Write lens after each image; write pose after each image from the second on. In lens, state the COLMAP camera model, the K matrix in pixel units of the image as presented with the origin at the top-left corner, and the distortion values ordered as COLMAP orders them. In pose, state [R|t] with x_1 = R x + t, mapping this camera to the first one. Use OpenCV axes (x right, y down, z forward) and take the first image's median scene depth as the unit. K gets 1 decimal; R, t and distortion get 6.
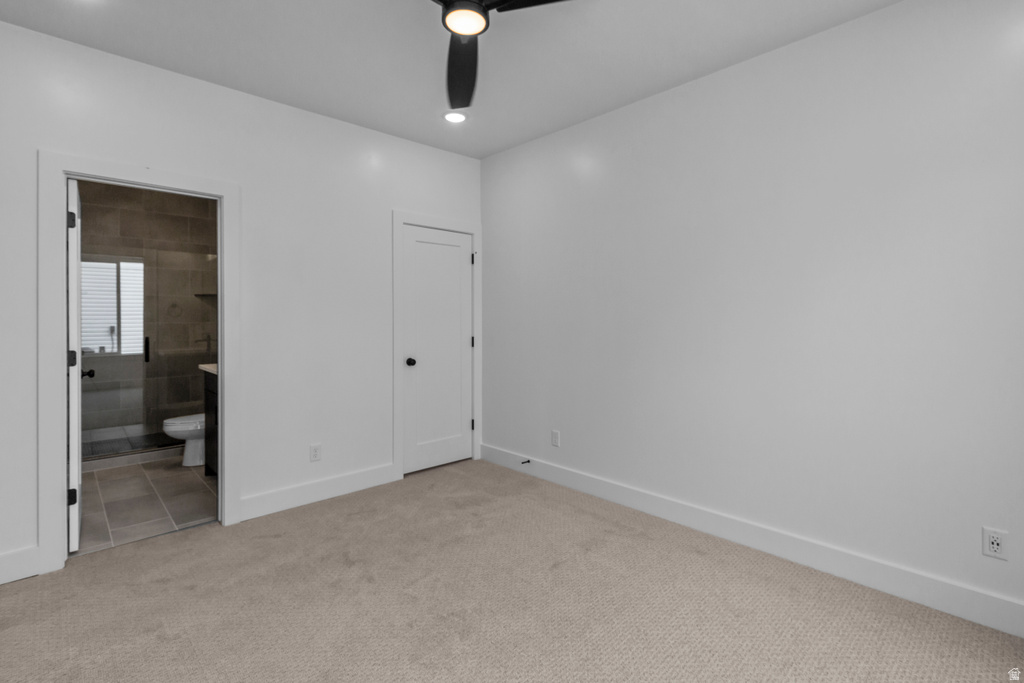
lens RADIAL K [[461.7, 0, 508.8], [0, 461.7, 326.6], [0, 0, 1]] dist [0.008530, 0.000608]
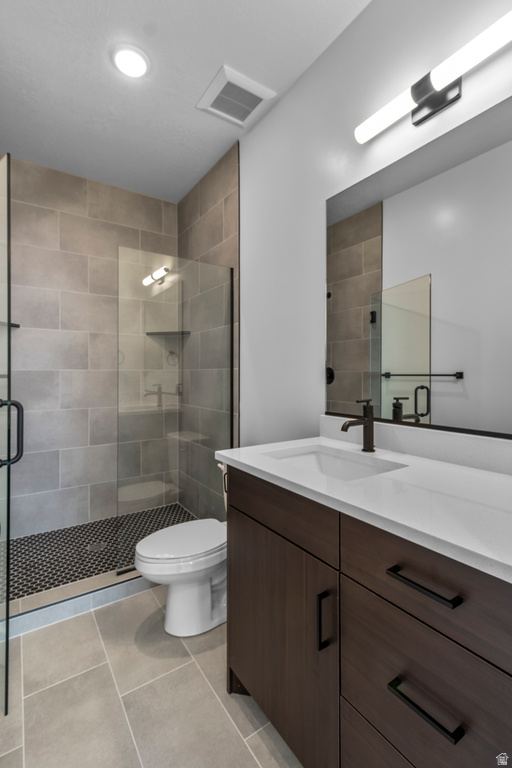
lens RADIAL K [[346.3, 0, 250.4], [0, 346.3, 381.1], [0, 0, 1]] dist [0.008530, 0.000608]
pose [[0.979769, -0.013171, -0.199696, -0.440028], [0.012176, 0.999907, -0.006206, 0.016158], [0.199759, 0.003649, 0.979838, 0.528889]]
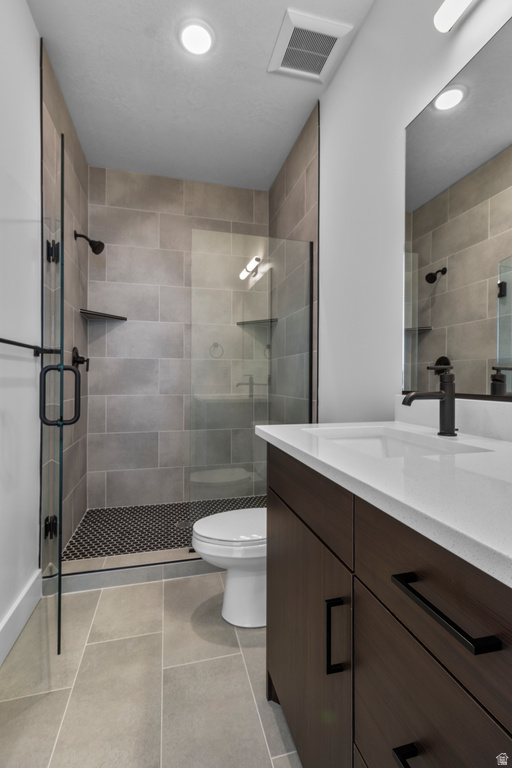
lens RADIAL K [[346.3, 0, 250.4], [0, 346.3, 381.1], [0, 0, 1]] dist [0.008530, 0.000608]
pose [[0.861884, -0.005249, -0.507078, -0.405361], [-0.001521, 0.999915, -0.012936, 0.038003], [0.507103, 0.011921, 0.861803, 0.571040]]
